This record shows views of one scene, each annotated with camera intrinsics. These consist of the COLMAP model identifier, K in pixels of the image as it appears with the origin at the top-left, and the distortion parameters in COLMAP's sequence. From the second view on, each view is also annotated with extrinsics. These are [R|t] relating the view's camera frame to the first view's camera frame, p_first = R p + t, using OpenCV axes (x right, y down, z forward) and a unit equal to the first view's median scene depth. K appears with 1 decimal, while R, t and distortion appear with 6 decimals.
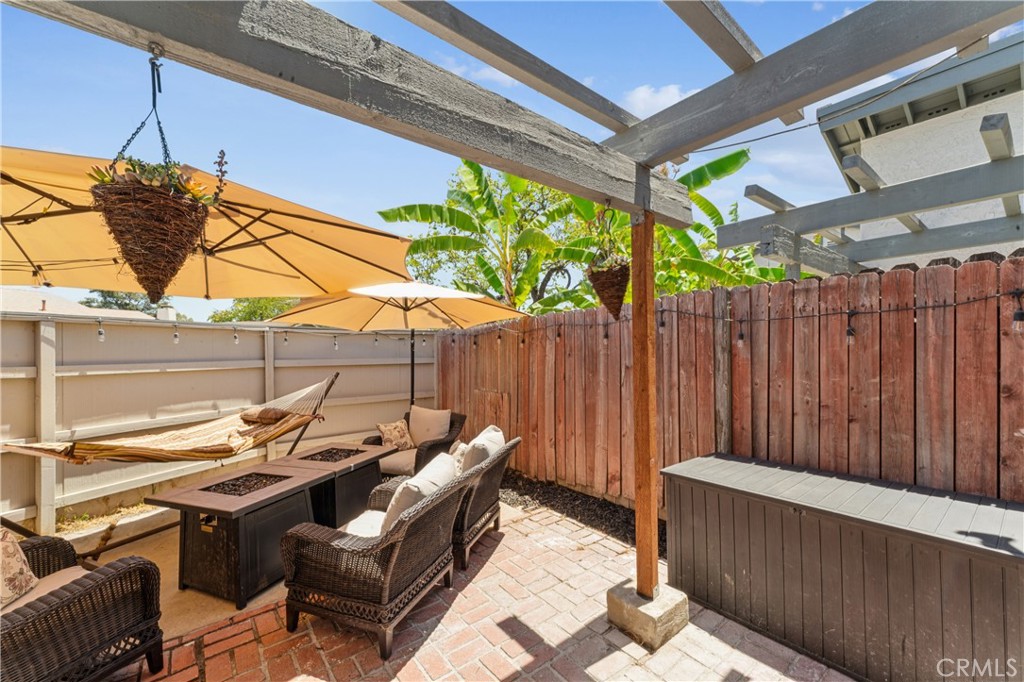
lens RADIAL K [[405.2, 0, 511.6], [0, 405.2, 344.6], [0, 0, 1]] dist [-0.001889, -0.000175]
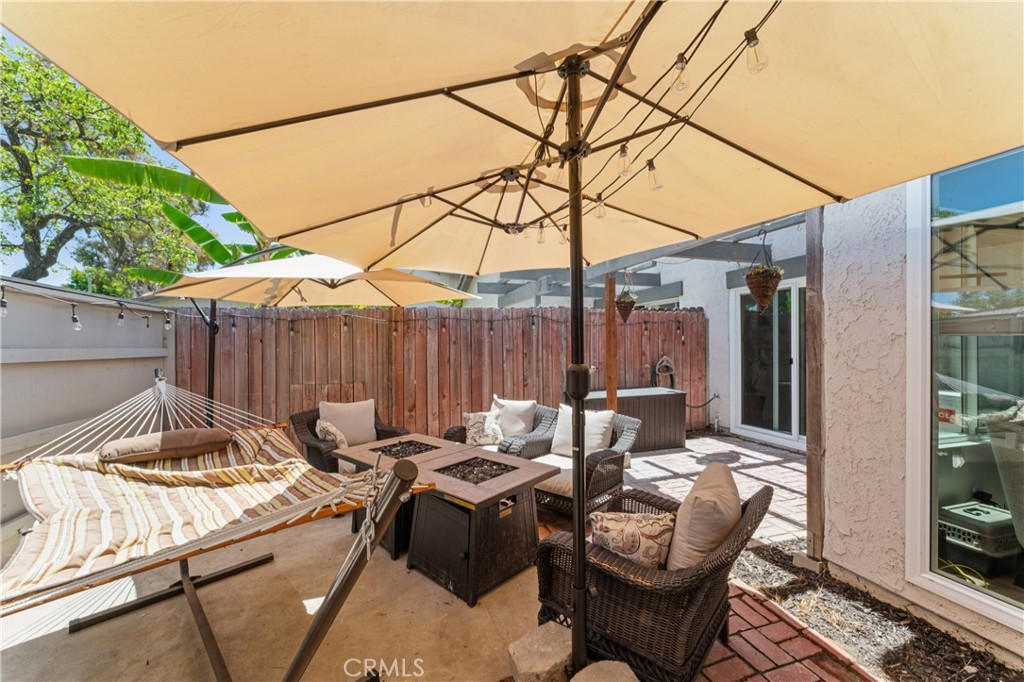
lens RADIAL K [[405.2, 0, 511.6], [0, 405.2, 344.6], [0, 0, 1]] dist [-0.001889, -0.000175]
pose [[0.356990, 0.006359, 0.934086, -0.985570], [-0.012358, 0.999921, -0.002084, 0.032655], [-0.934026, -0.010799, 0.357041, 0.382941]]
